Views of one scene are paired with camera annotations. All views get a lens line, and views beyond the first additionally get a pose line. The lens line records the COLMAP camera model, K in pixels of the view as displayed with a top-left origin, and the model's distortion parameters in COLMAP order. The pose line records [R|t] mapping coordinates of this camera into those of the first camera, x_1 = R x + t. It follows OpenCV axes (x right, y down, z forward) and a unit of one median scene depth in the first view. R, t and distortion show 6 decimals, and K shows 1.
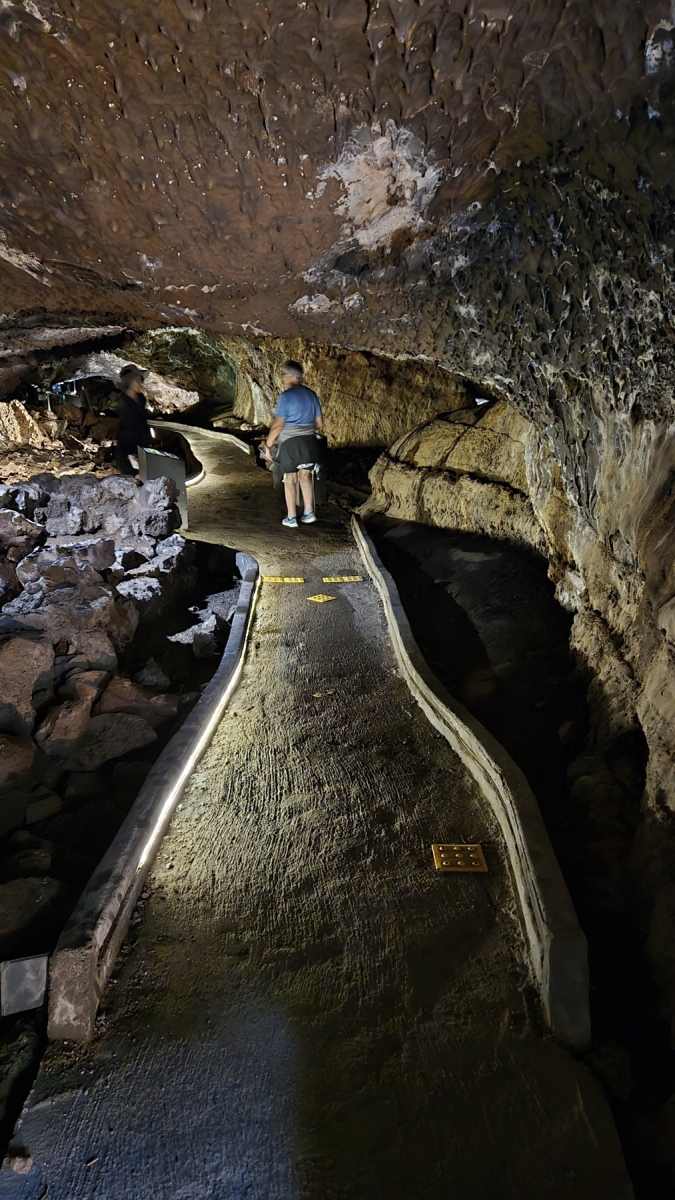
lens RADIAL K [[794.5, 0, 346.1], [0, 794.5, 597.1], [0, 0, 1]] dist [0.047692, 0.000163]
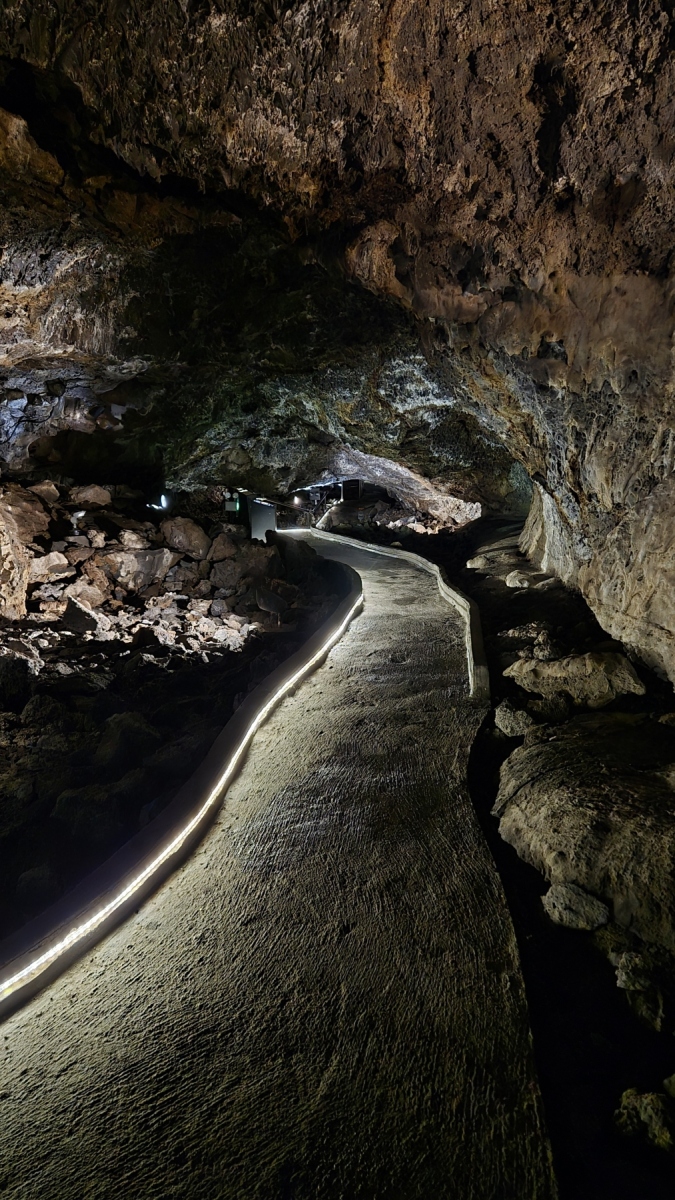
lens RADIAL K [[794.5, 0, 339.2], [0, 794.5, 610.7], [0, 0, 1]] dist [0.047692, 0.000163]
pose [[0.915352, 0.078829, -0.394862, -0.028623], [-0.124401, 0.988038, -0.091132, -0.106449], [0.382955, 0.132539, 0.914209, 0.411498]]
